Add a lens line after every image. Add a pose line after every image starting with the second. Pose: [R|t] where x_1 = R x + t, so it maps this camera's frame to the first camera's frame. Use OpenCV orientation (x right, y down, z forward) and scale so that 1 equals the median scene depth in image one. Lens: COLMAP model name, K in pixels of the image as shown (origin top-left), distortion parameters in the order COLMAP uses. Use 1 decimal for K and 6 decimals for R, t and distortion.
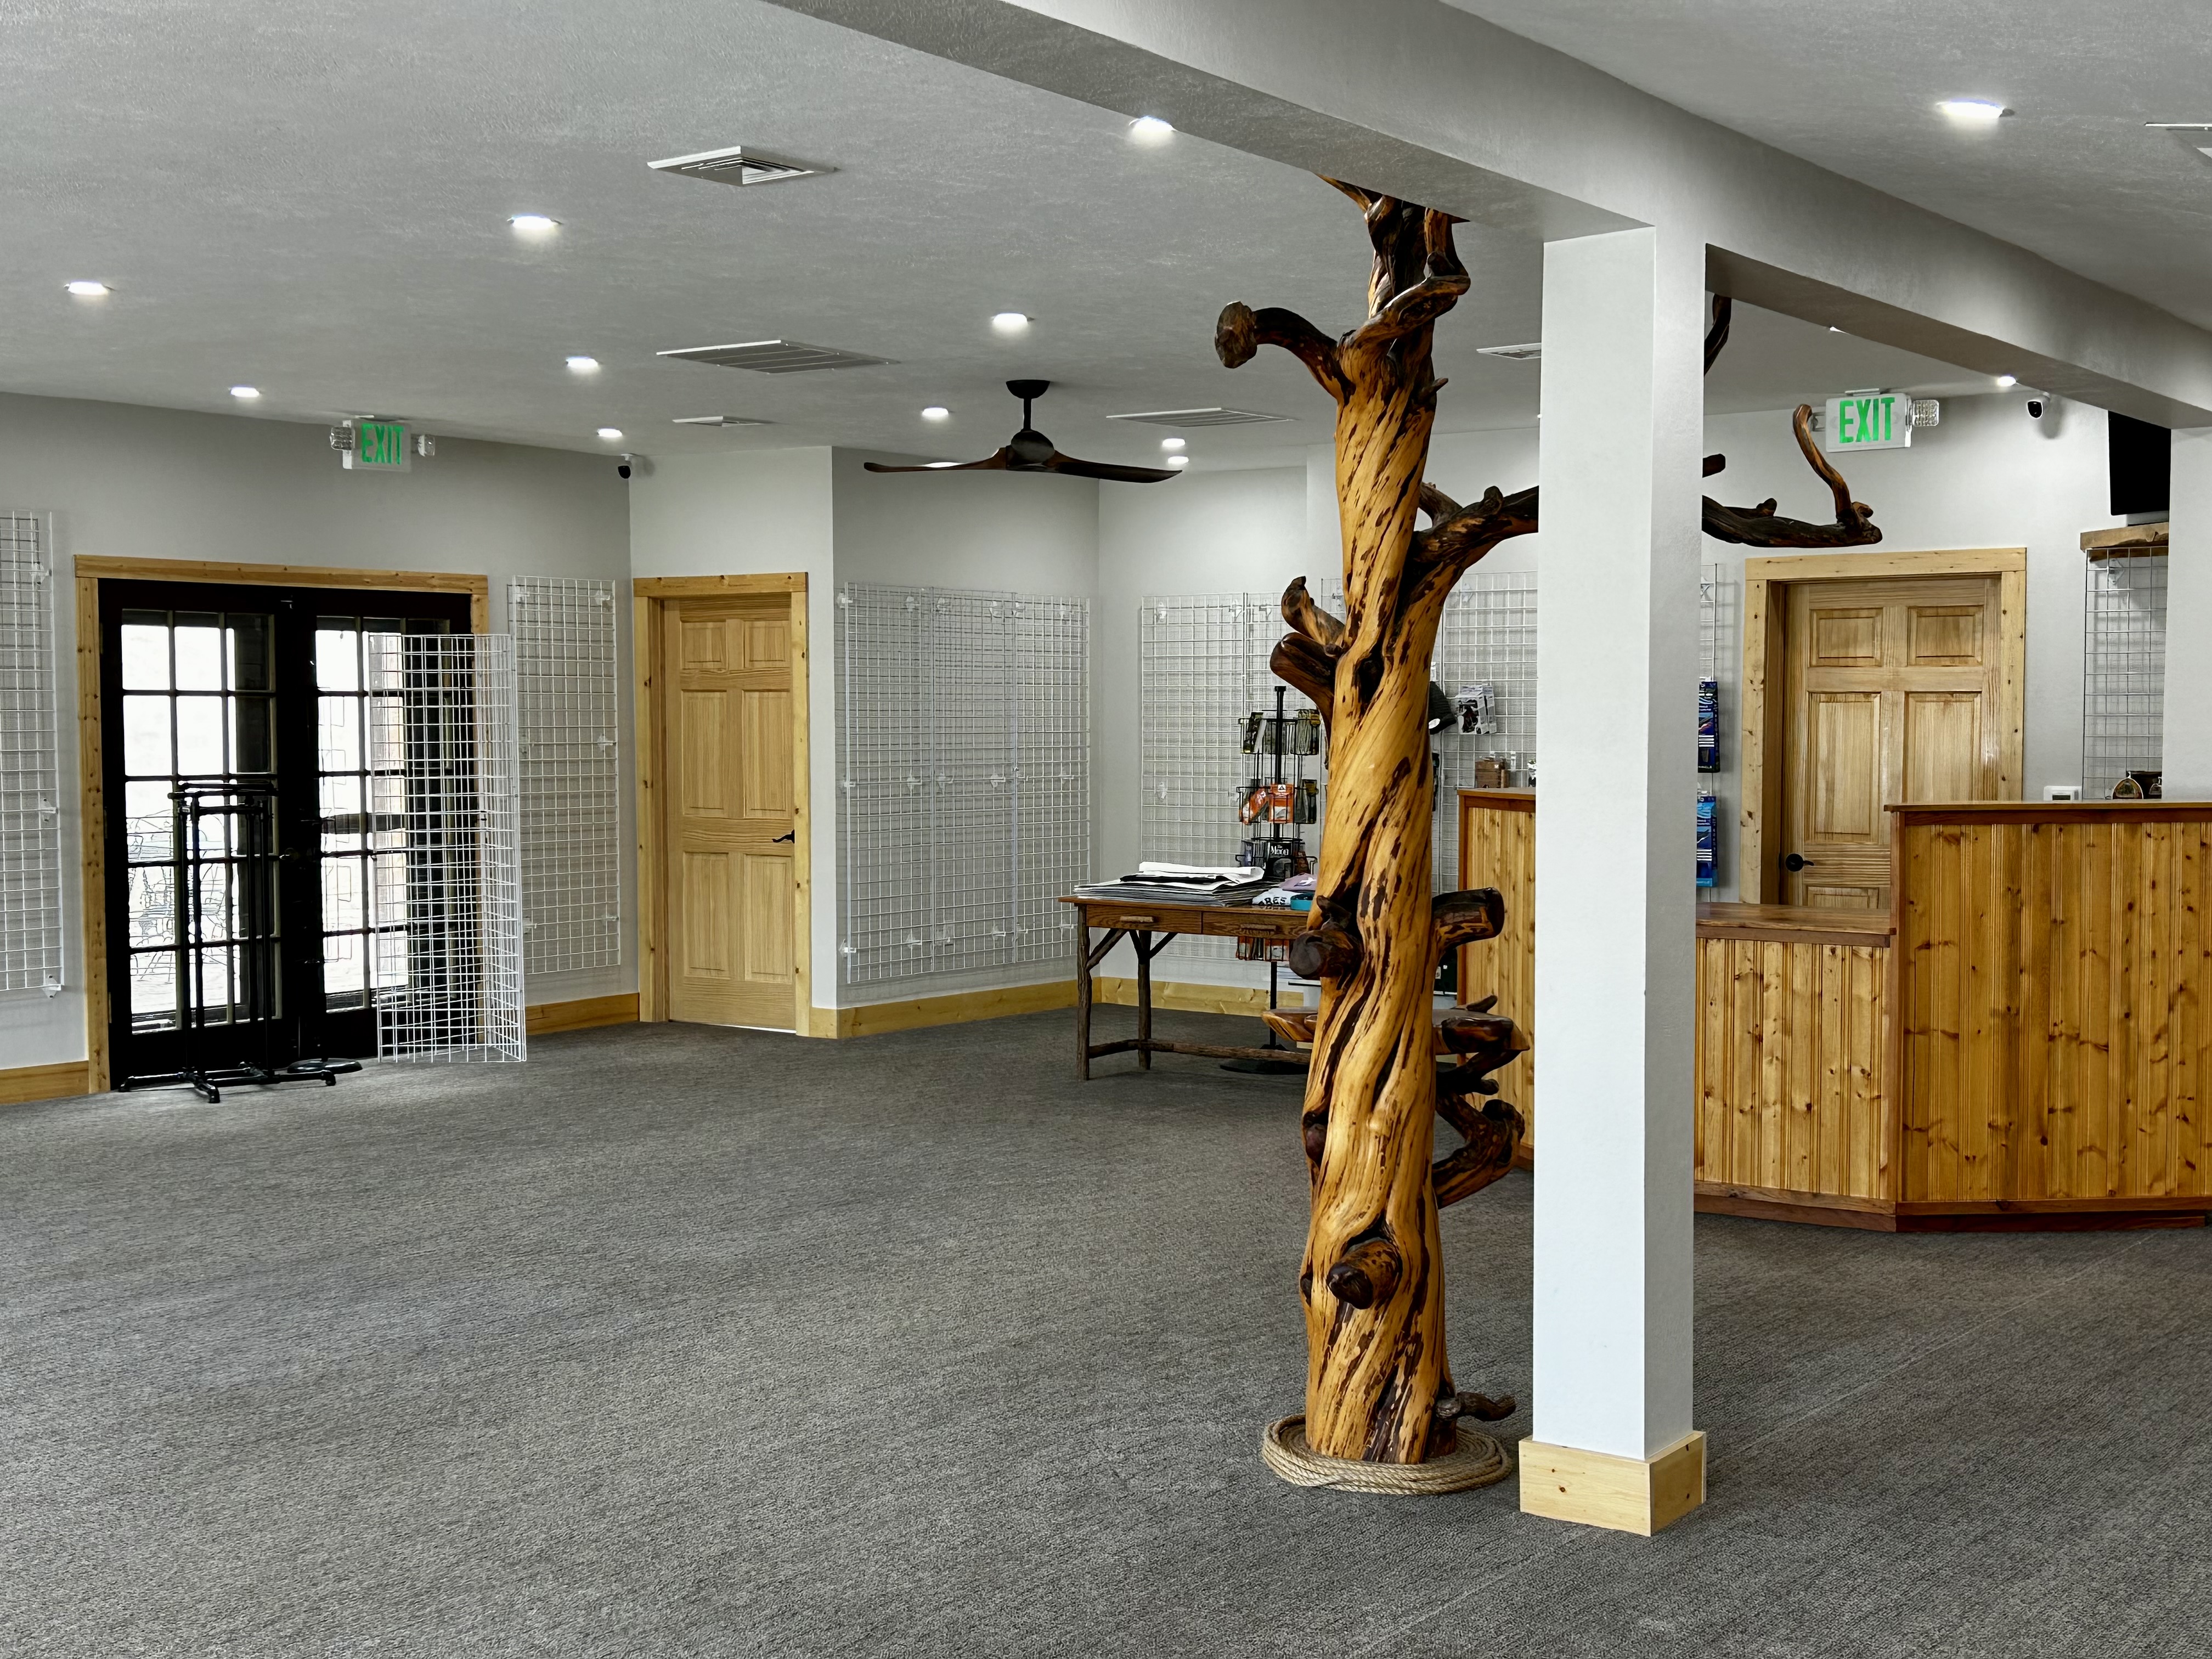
lens RADIAL K [[2651.7, 0, 1112.7], [0, 2651.7, 862.5], [0, 0, 1]] dist [0.182288, -0.547775]
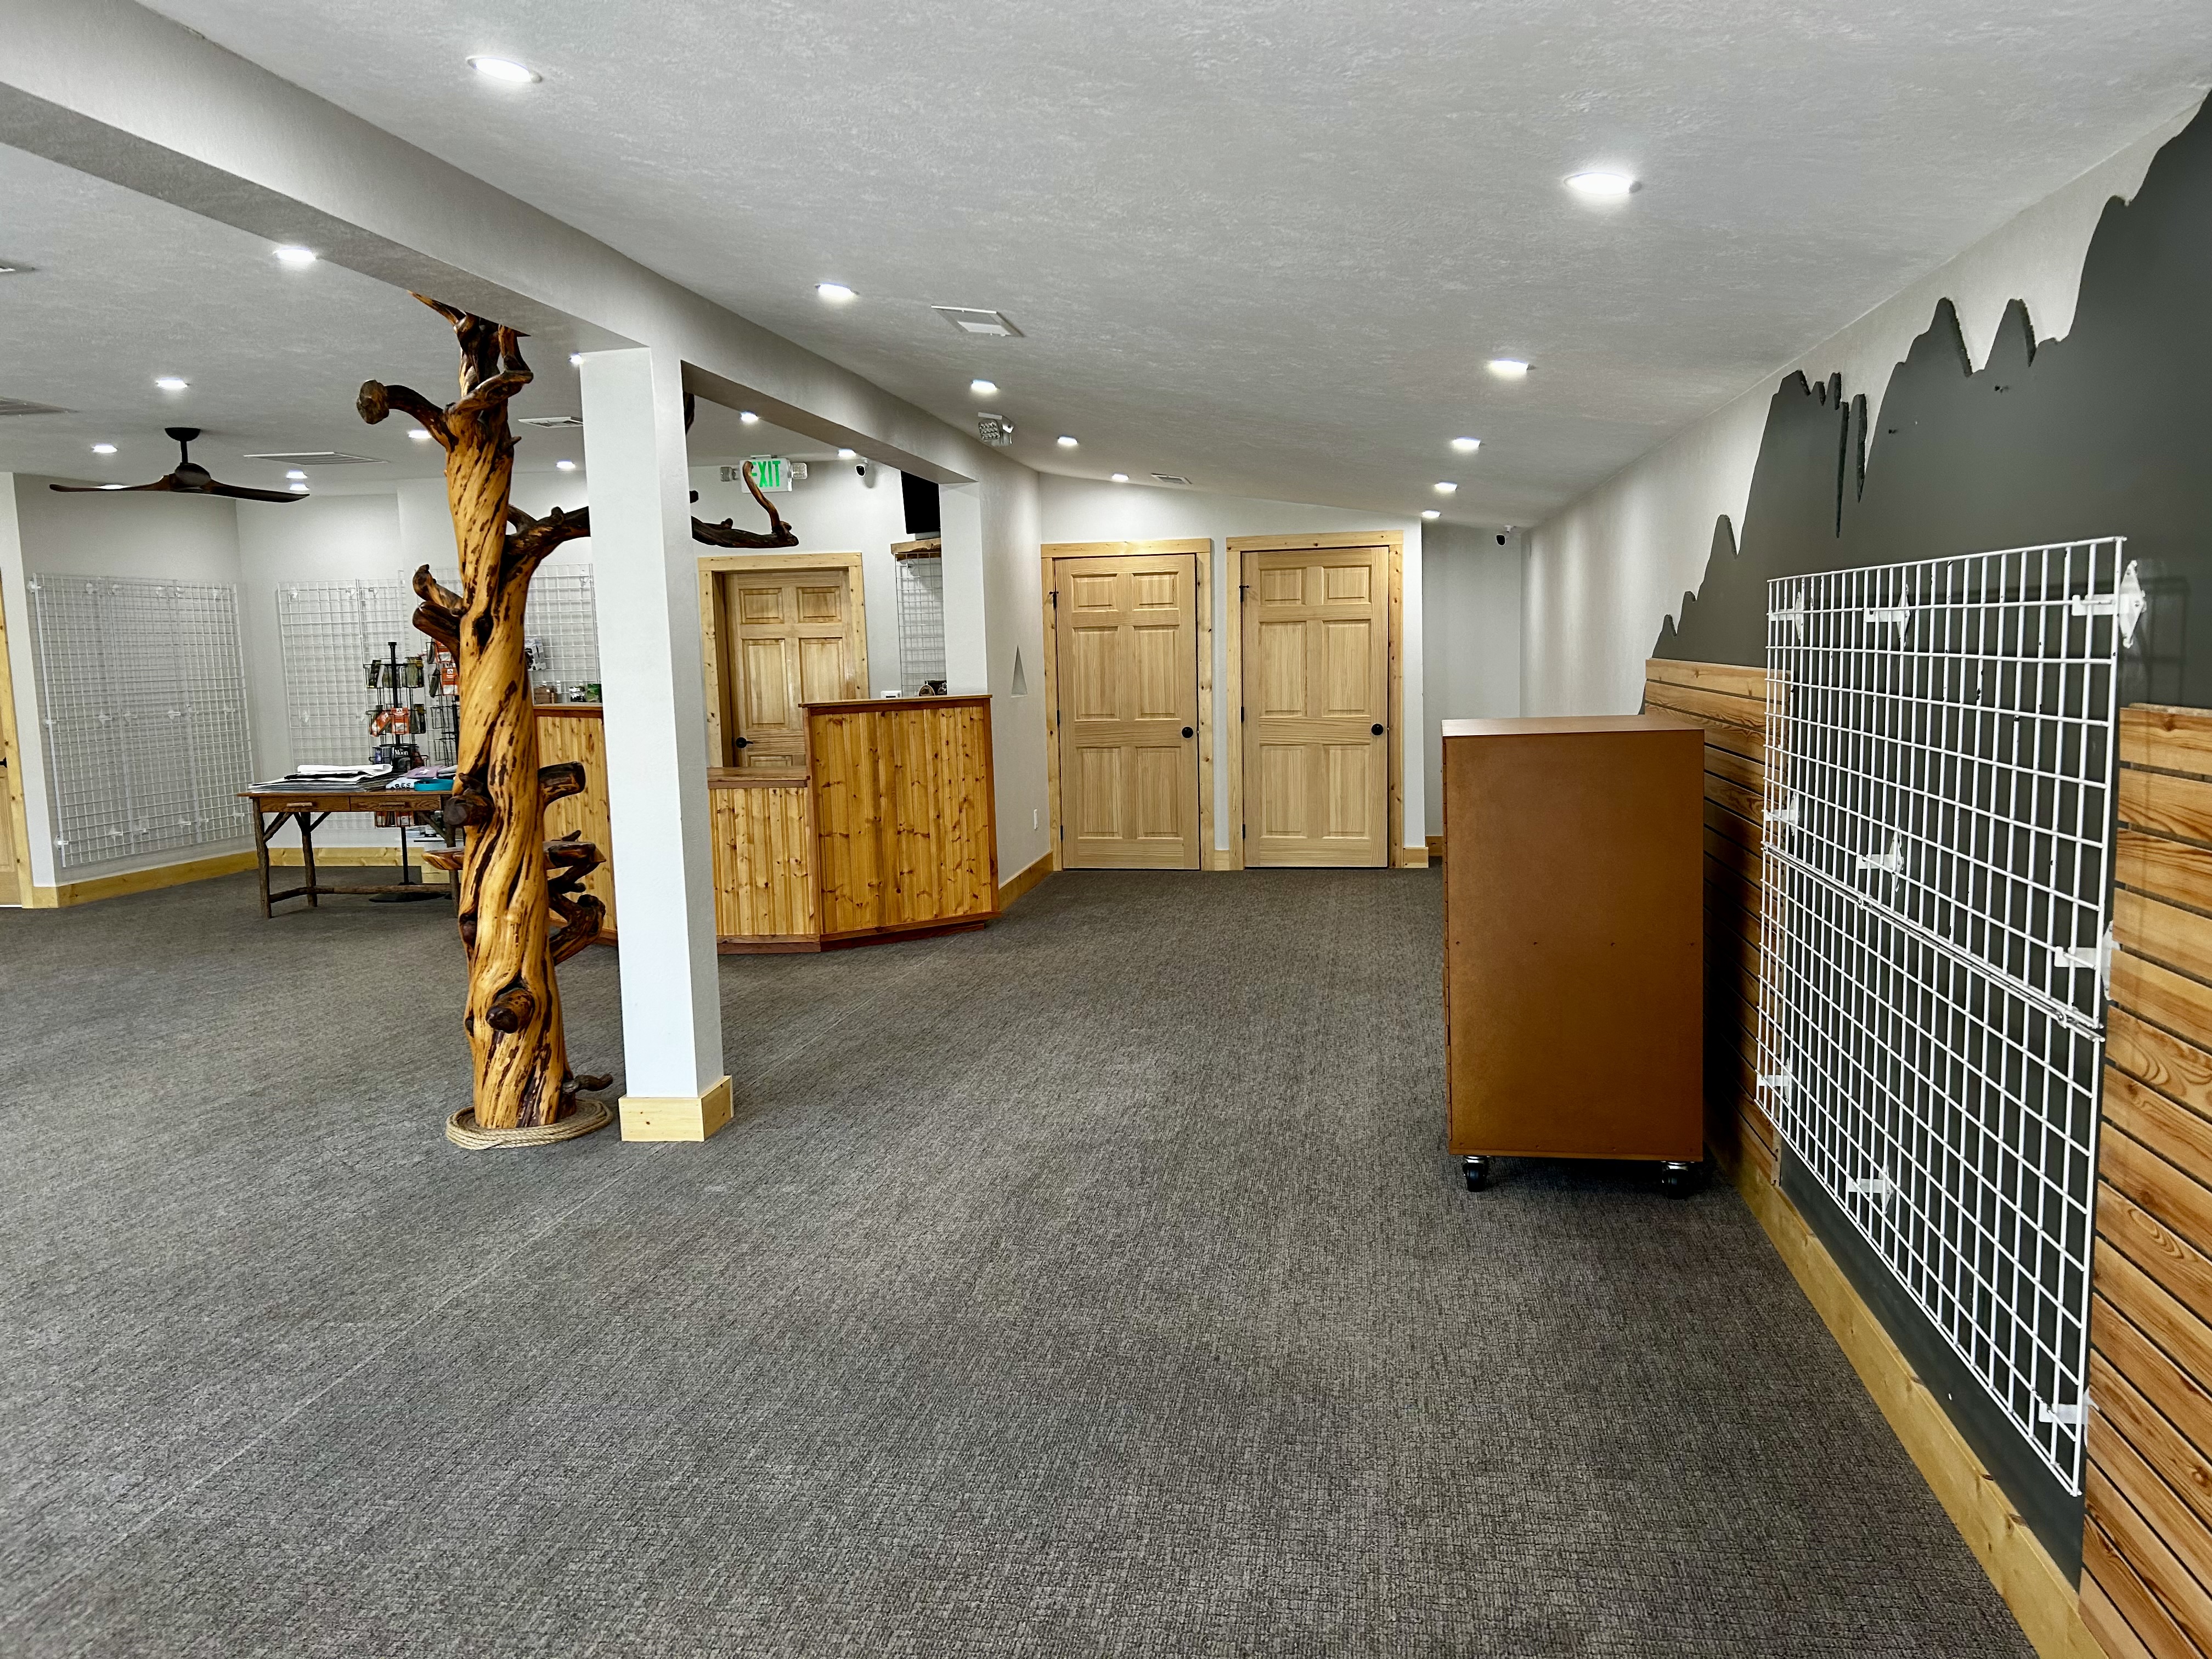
lens RADIAL K [[1638.8, 0, 1110.2], [0, 1638.8, 840.9], [0, 0, 1]] dist [0.046847, -0.050400]
pose [[0.885201, -0.079840, 0.458307, -0.021164], [0.054331, 0.996164, 0.068599, 0.004589], [-0.462025, -0.035824, 0.886143, -0.015836]]
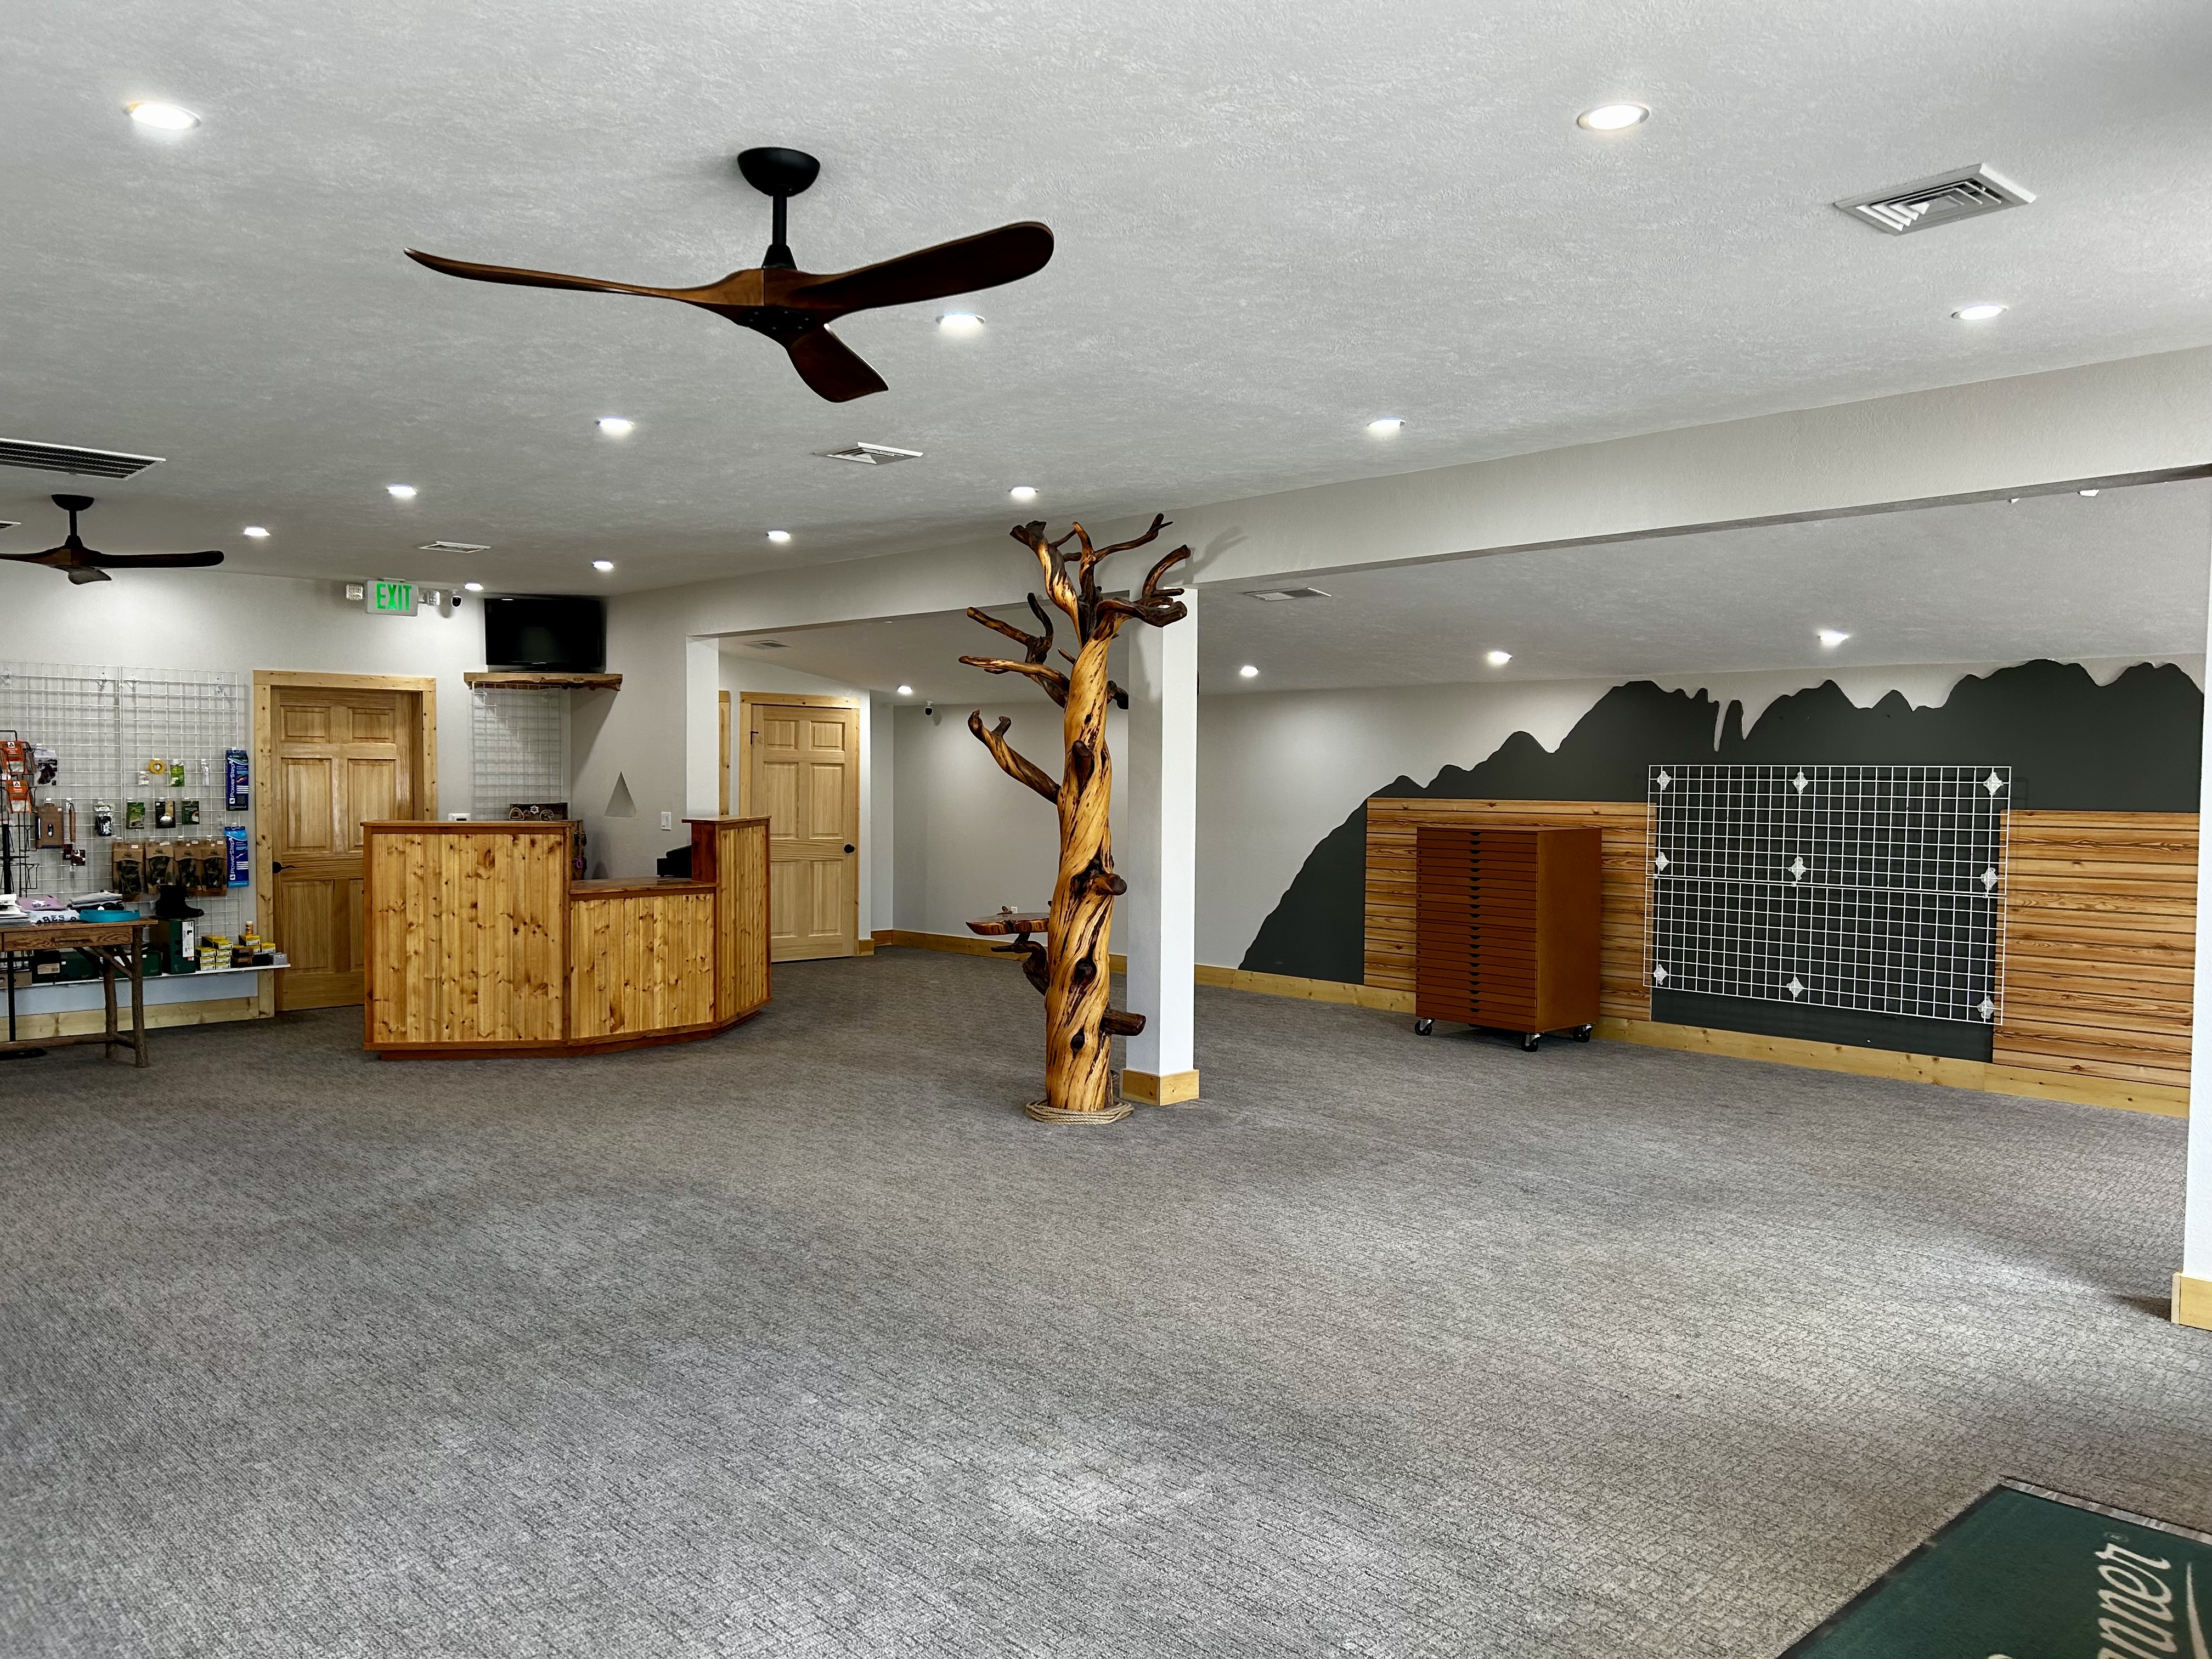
lens RADIAL K [[1673.0, 0, 1106.0], [0, 1673.0, 829.5], [0, 0, 1]] dist [-0.005482, 0.002315]
pose [[0.171735, -0.031228, 0.984648, -0.884874], [0.049917, 0.998489, 0.022961, -0.029173], [-0.983878, 0.045208, 0.173034, 0.516360]]
